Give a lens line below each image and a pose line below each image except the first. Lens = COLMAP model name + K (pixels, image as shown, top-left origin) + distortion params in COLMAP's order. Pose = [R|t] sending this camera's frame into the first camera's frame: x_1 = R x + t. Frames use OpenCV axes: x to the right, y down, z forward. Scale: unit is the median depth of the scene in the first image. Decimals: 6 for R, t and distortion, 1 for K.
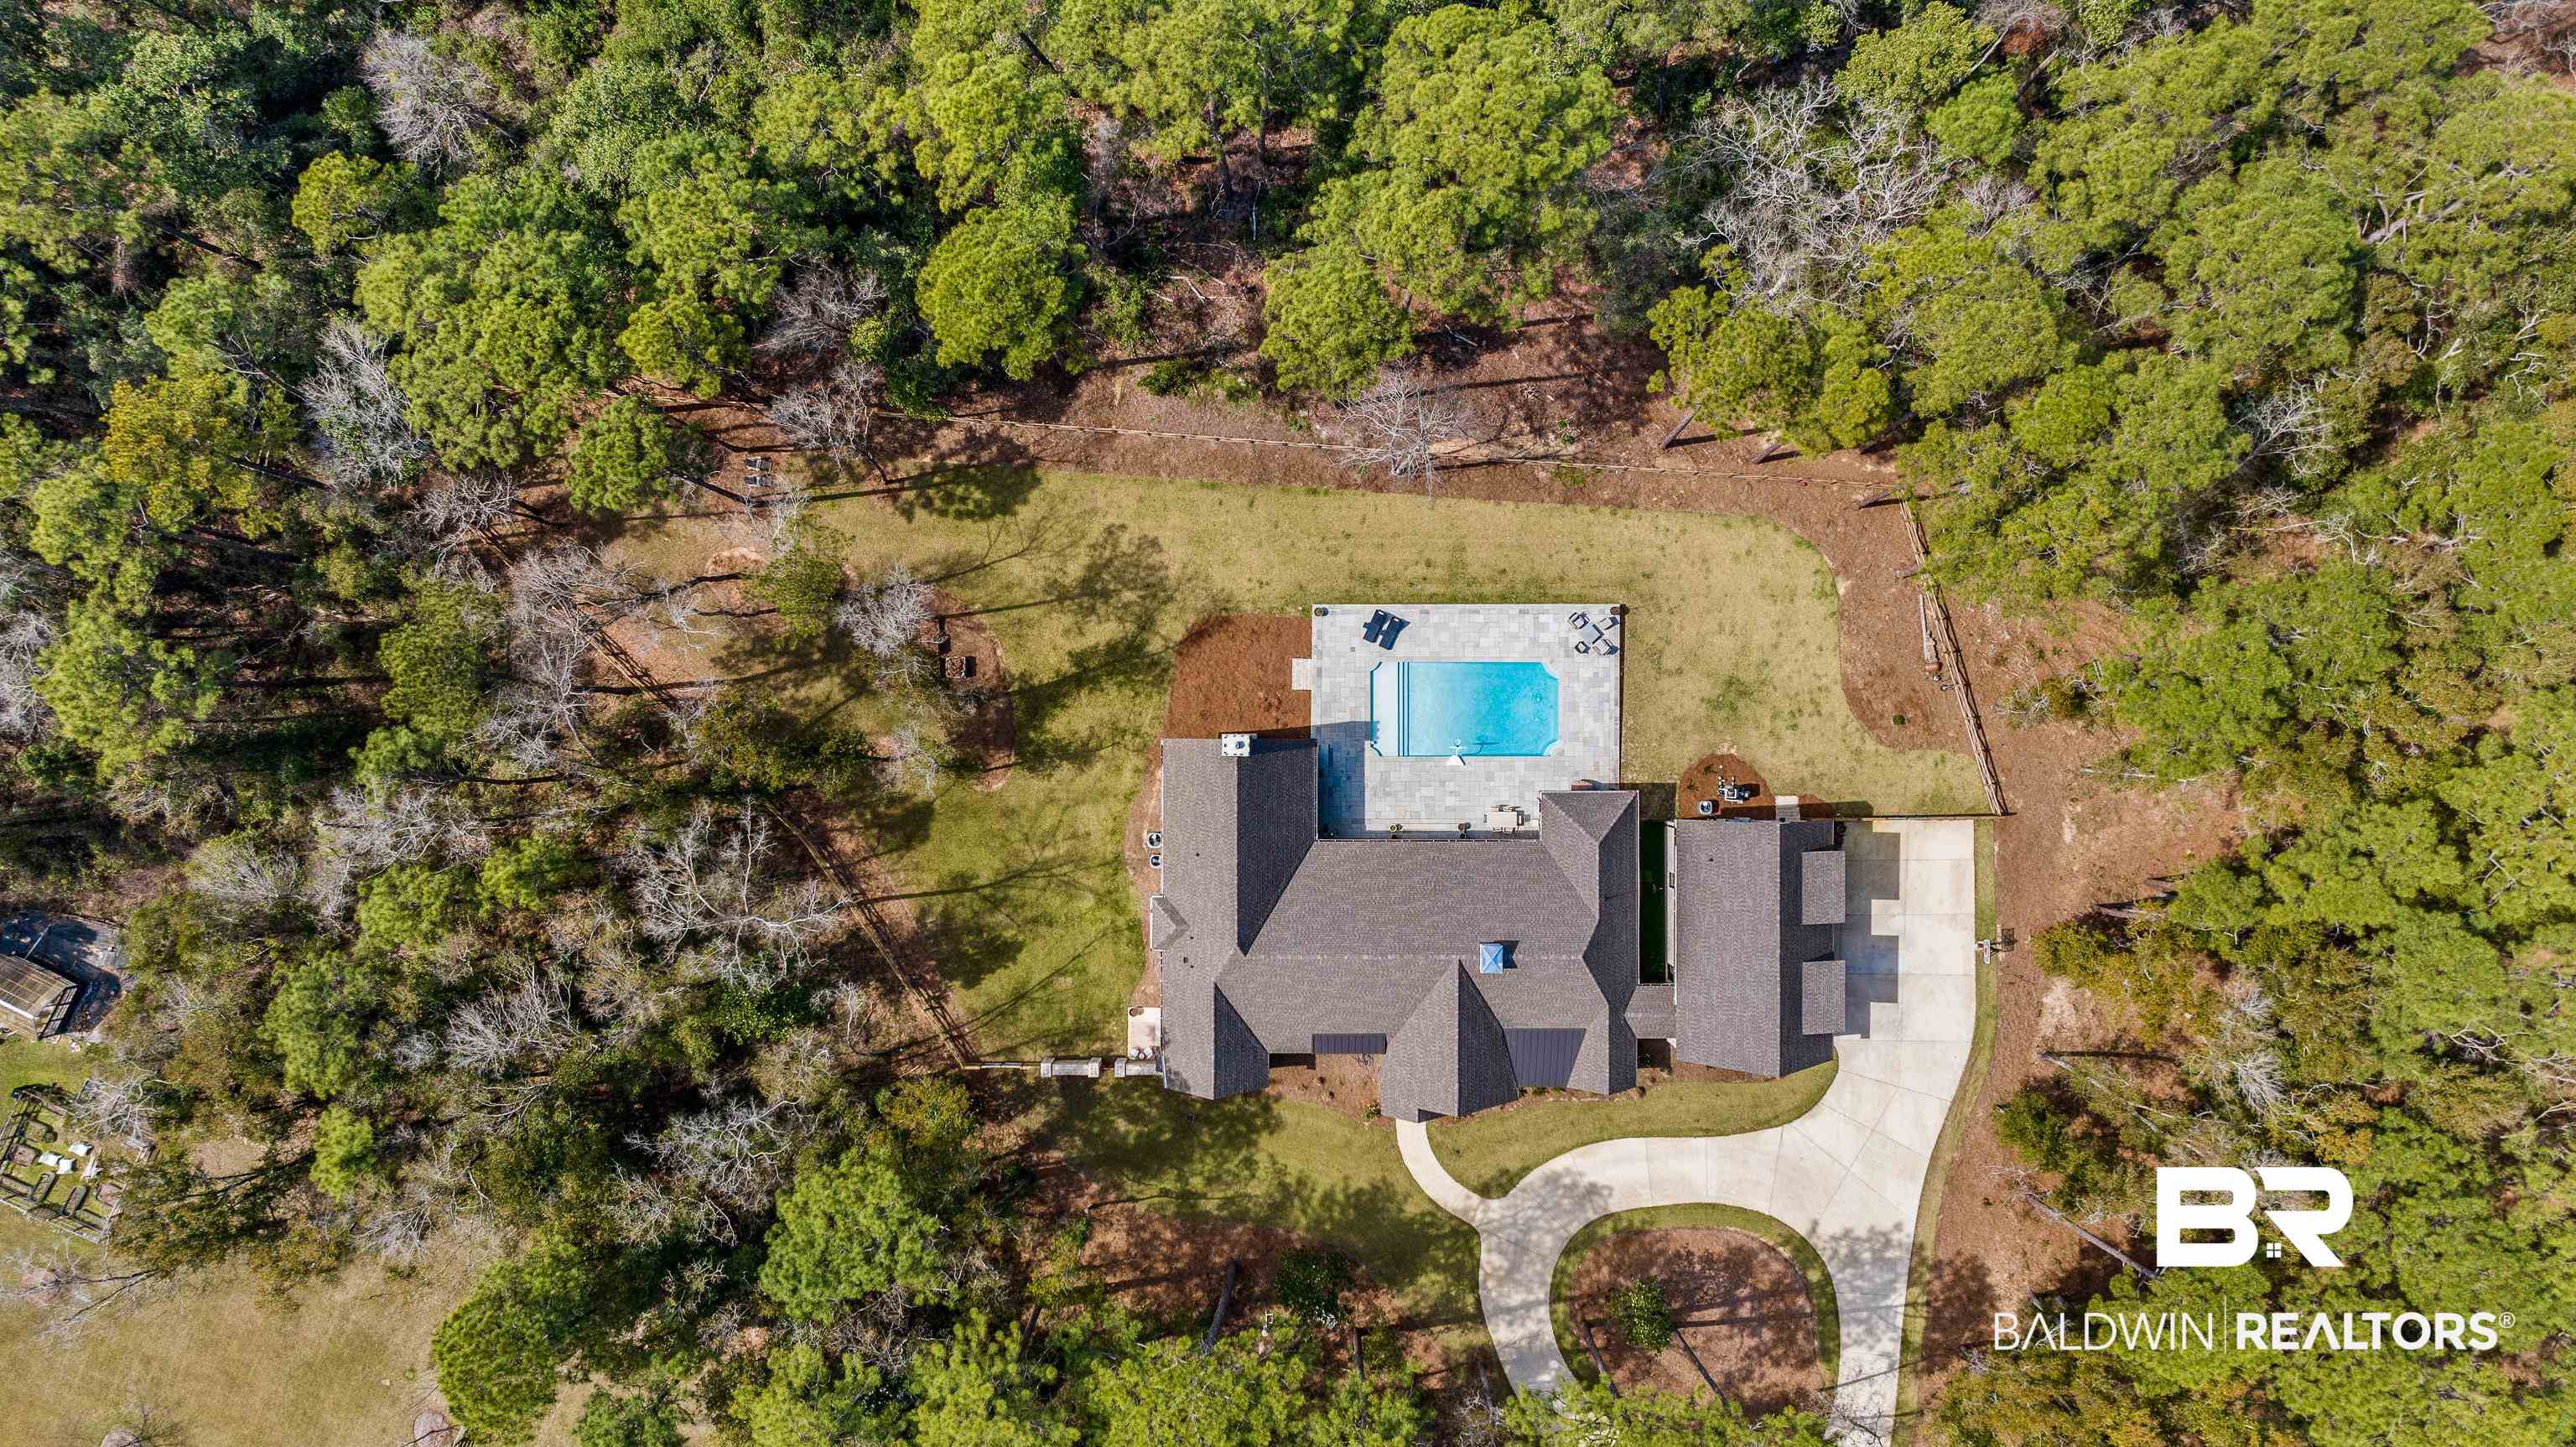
lens RADIAL K [[1817.8, 0, 1297.1], [0, 1817.8, 716.5], [0, 0, 1]] dist [-0.013100, 0.028982]
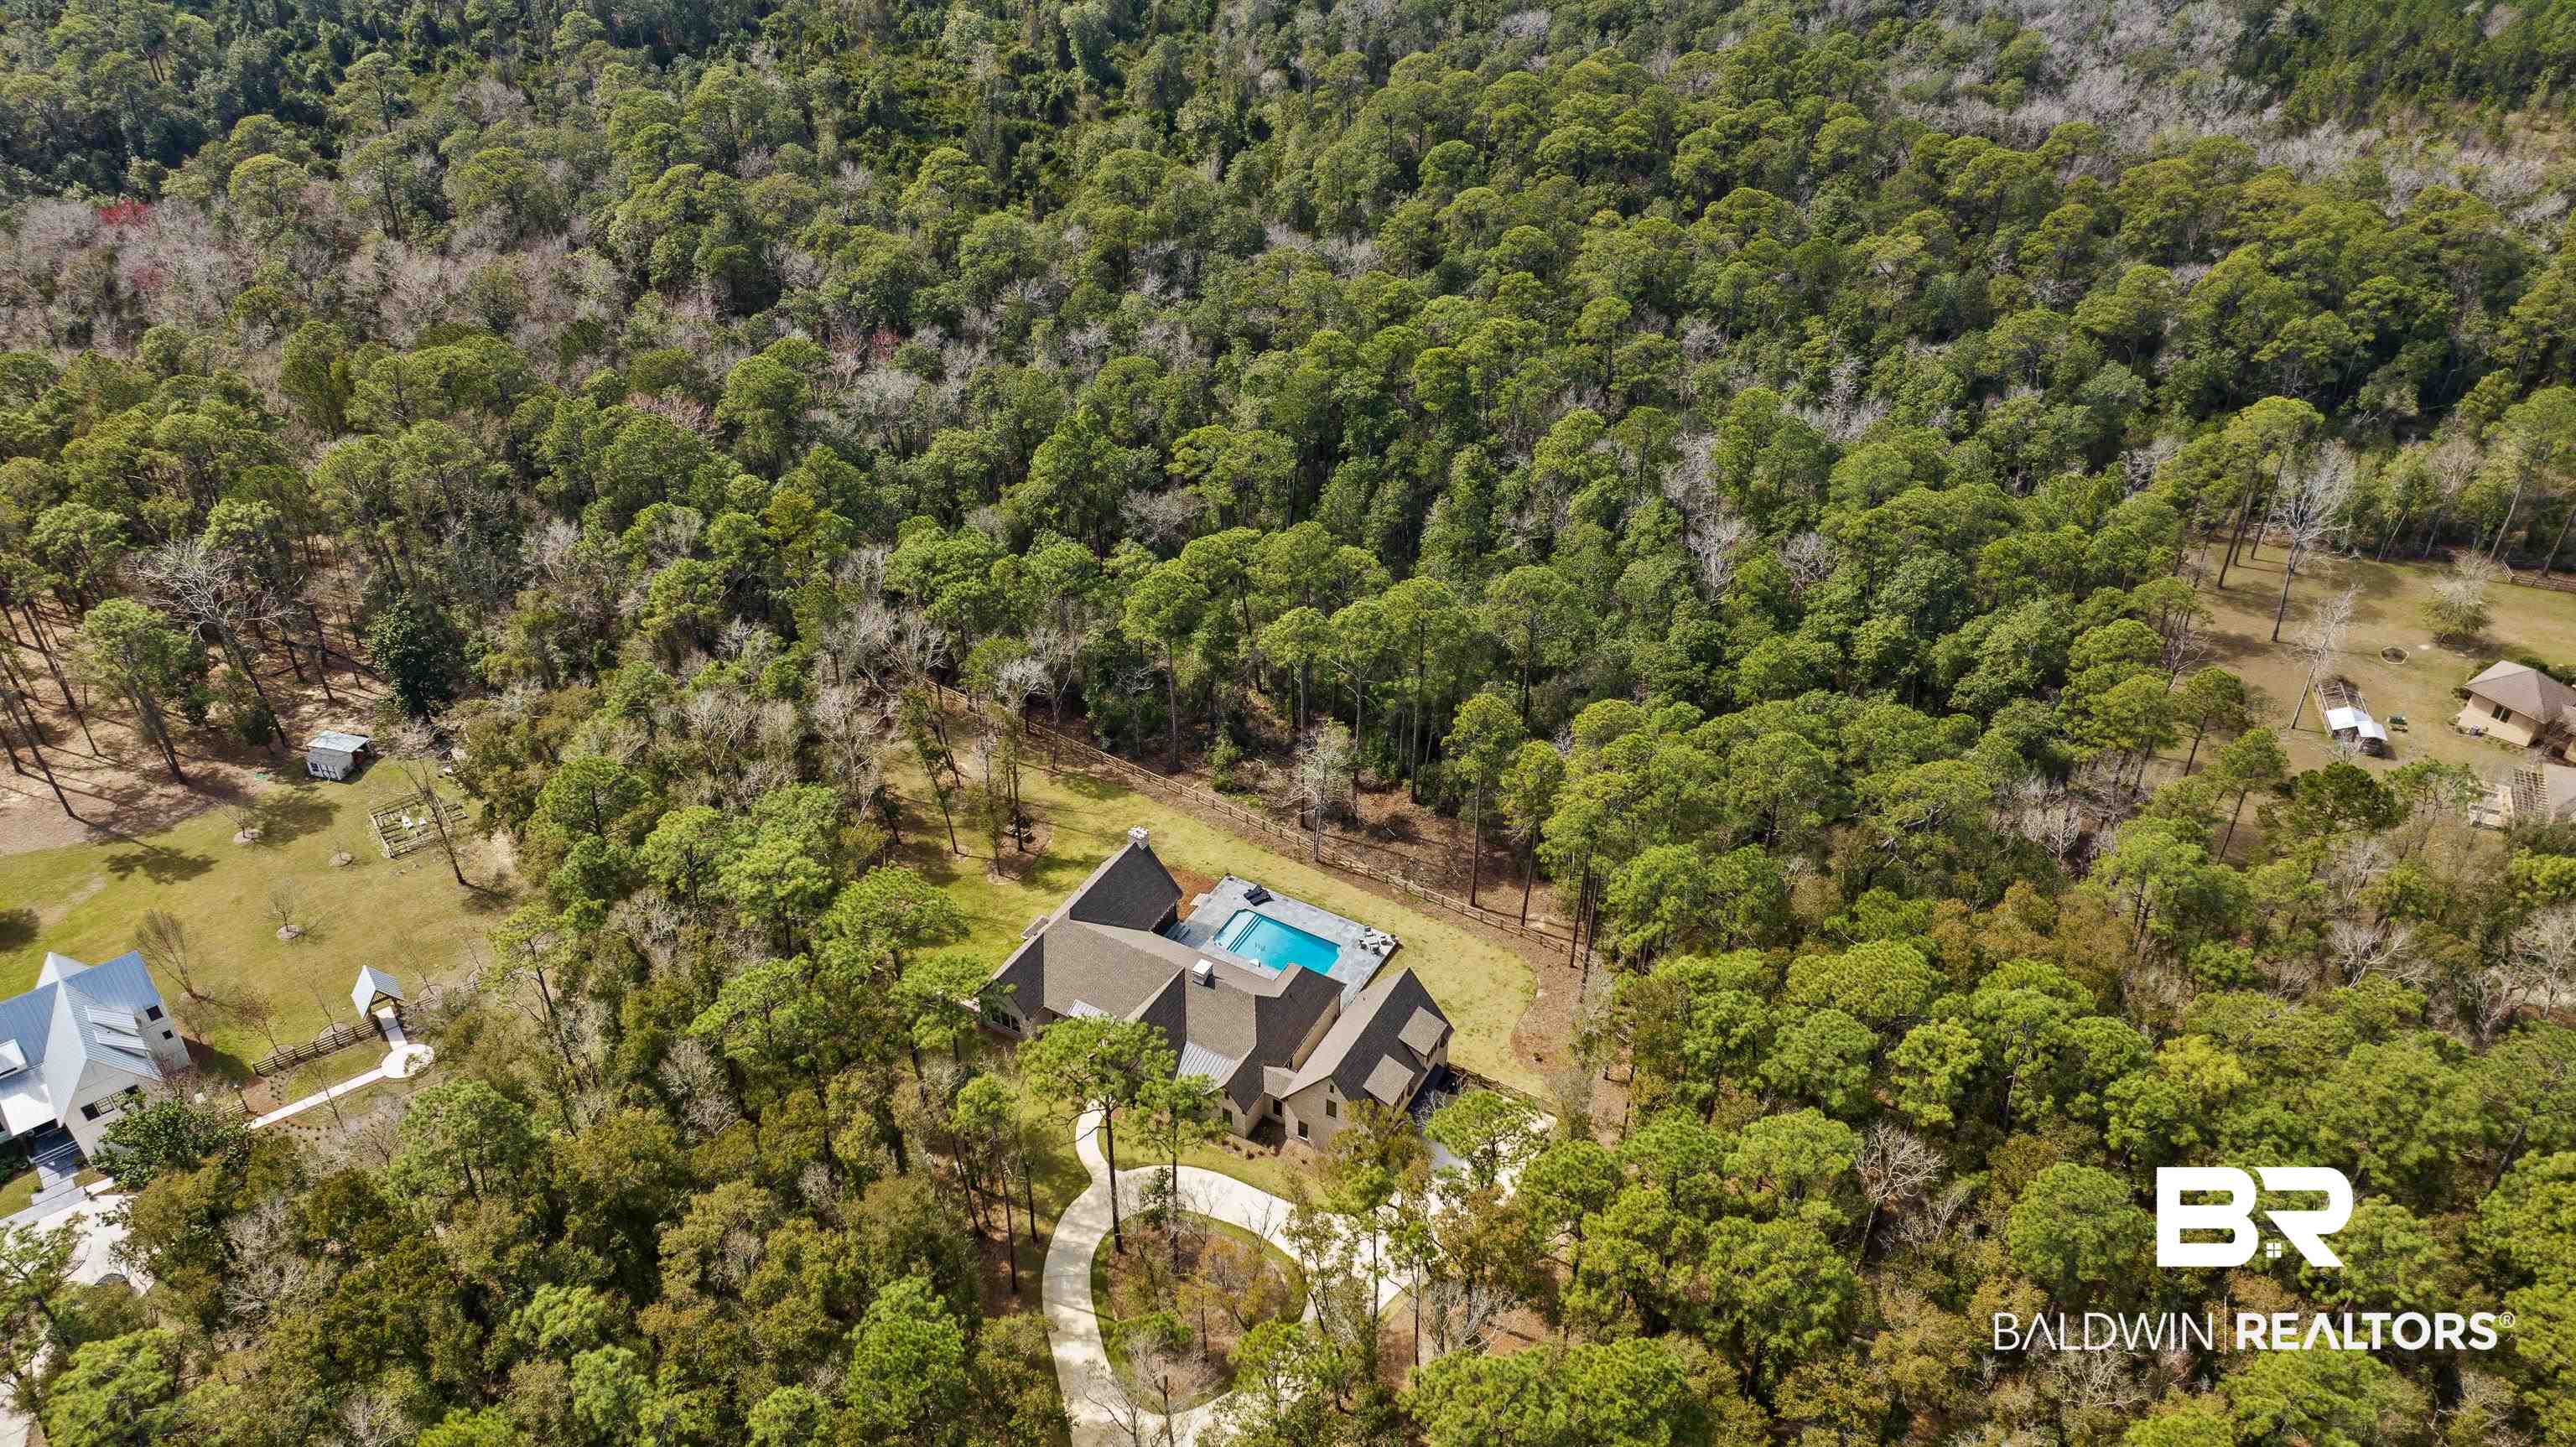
lens RADIAL K [[1810.9, 0, 1298.8], [0, 1810.9, 709.6], [0, 0, 1]] dist [-0.013853, 0.002176]
pose [[0.873462, 0.287346, -0.393060, 0.659829], [-0.486891, 0.516967, -0.704047, 0.972682], [0.000894, 0.806336, 0.591457, -0.065777]]
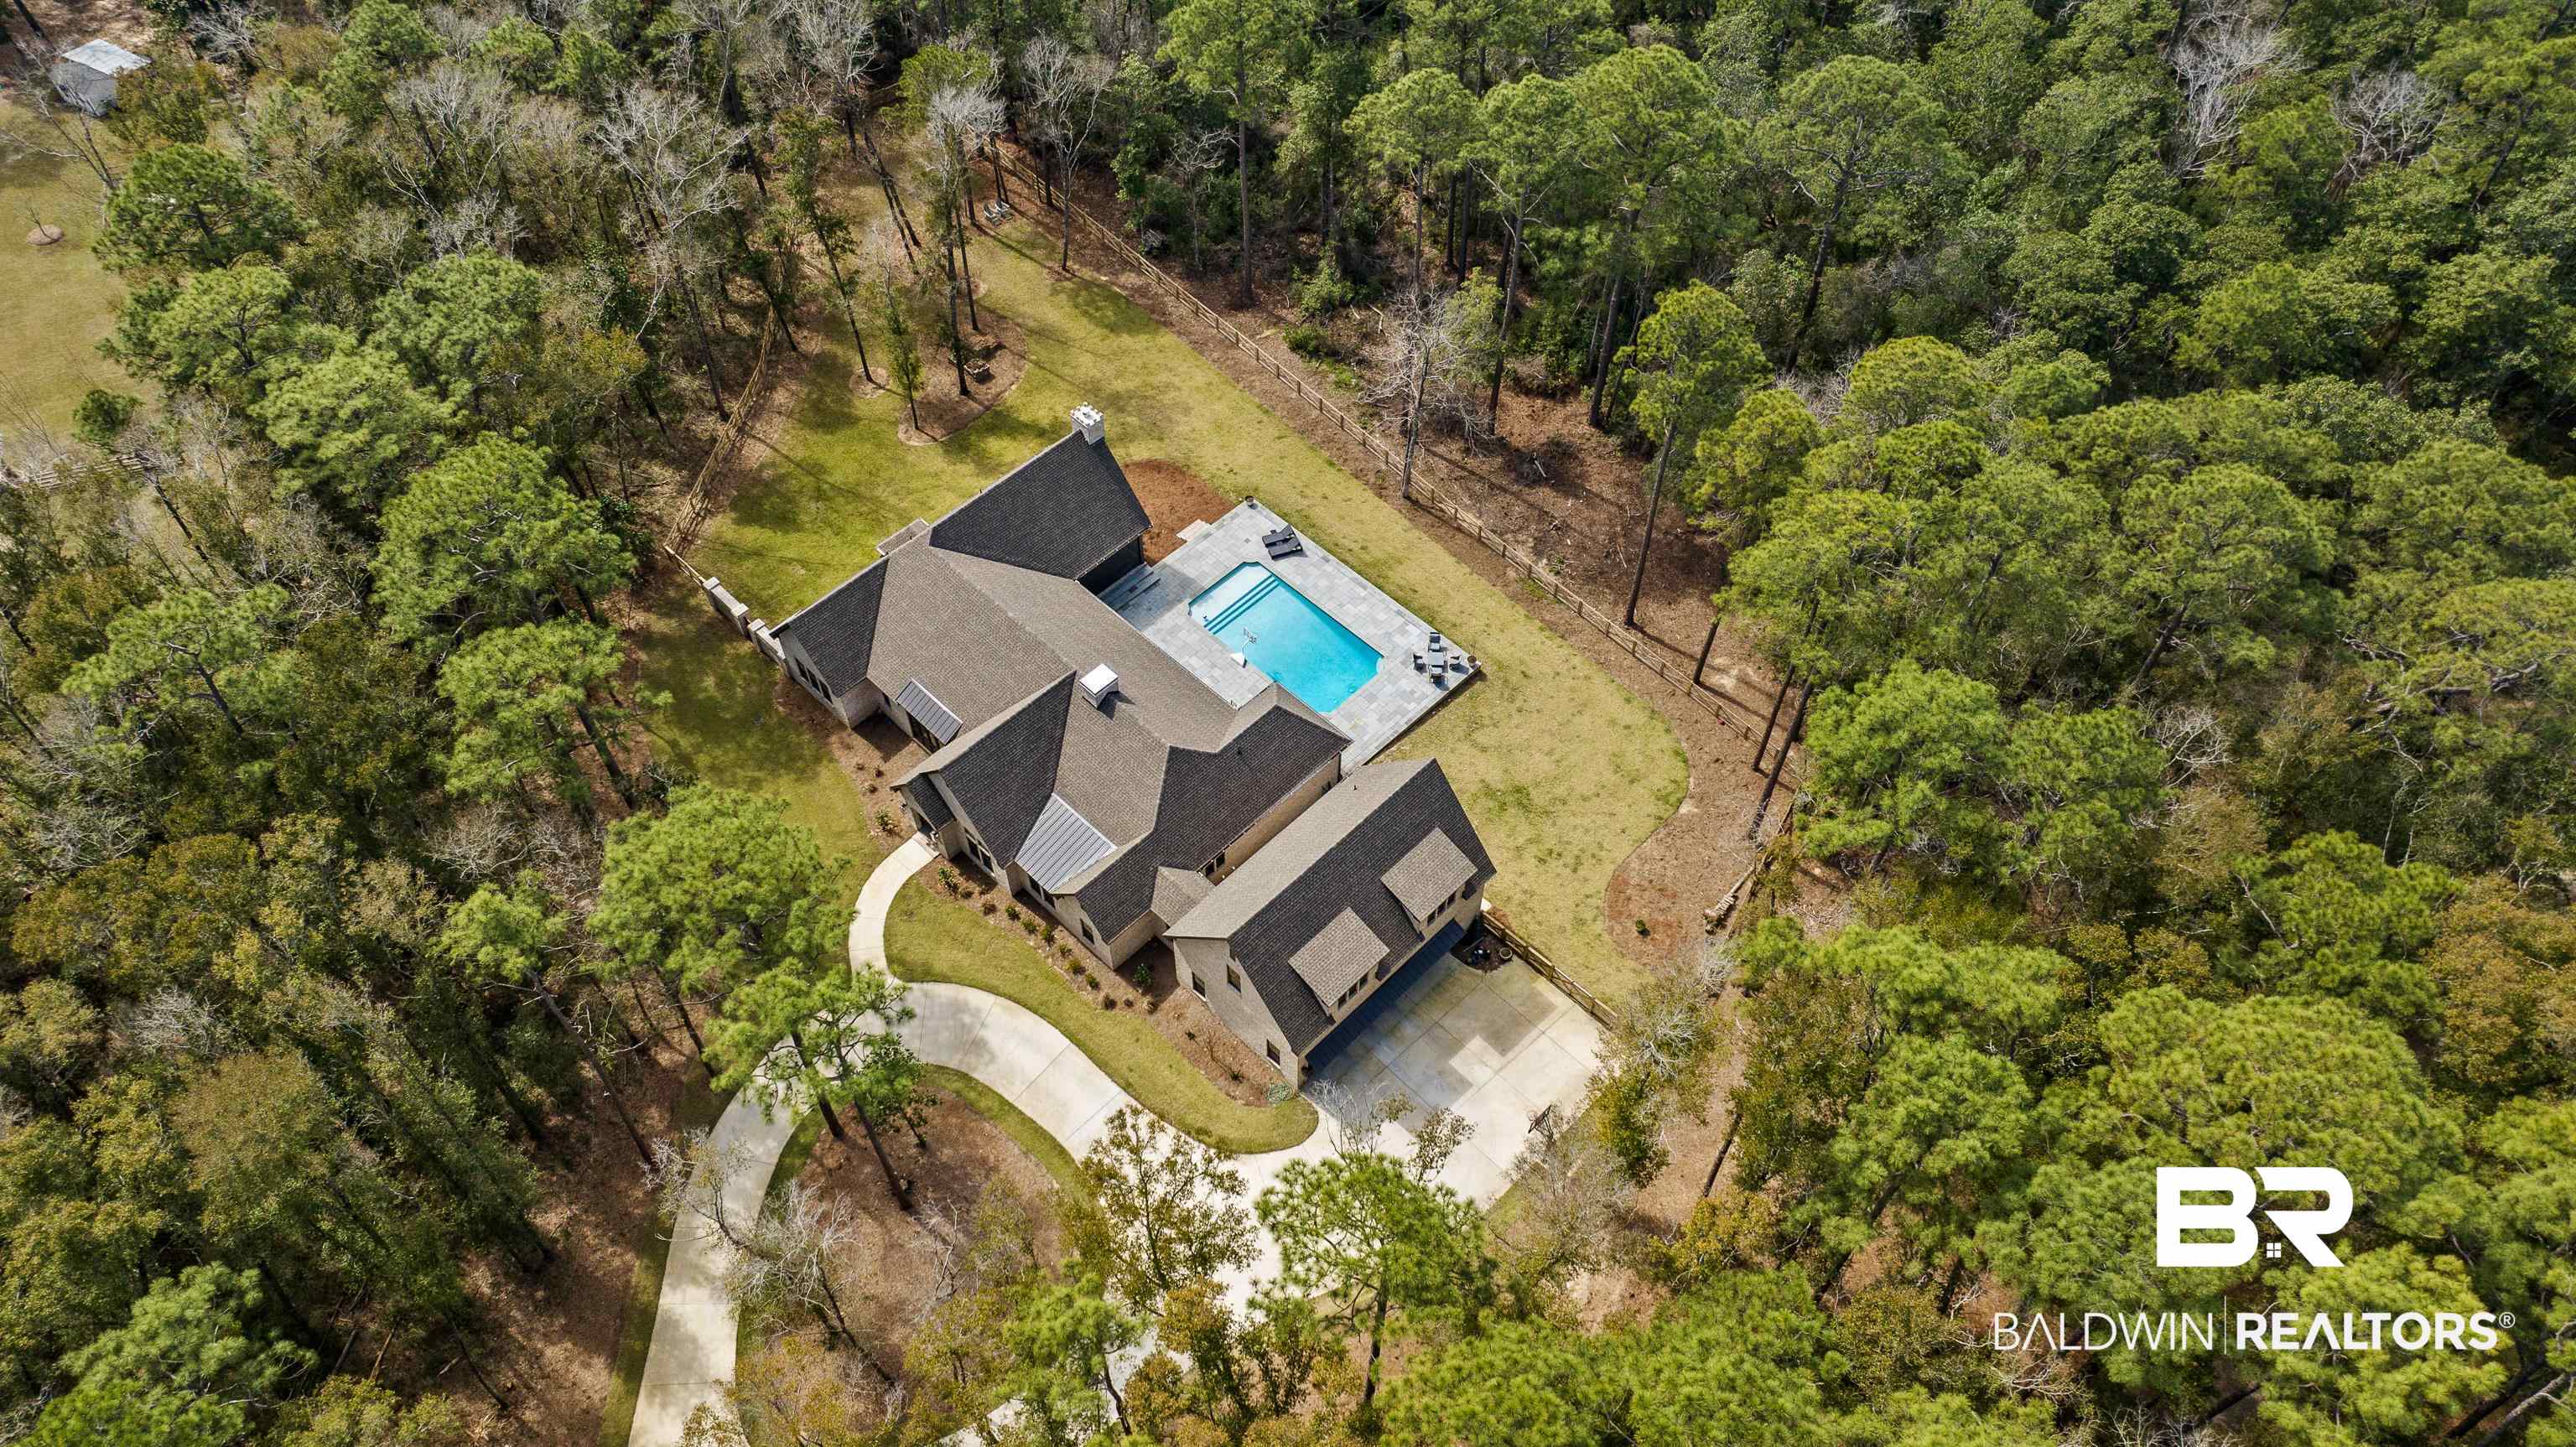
lens RADIAL K [[1810.9, 0, 1298.8], [0, 1810.9, 709.6], [0, 0, 1]] dist [-0.013853, 0.002176]
pose [[0.715307, 0.560185, -0.417766, 0.520752], [-0.698810, 0.573881, -0.426995, 0.422160], [0.000551, 0.597372, 0.801964, 0.267835]]
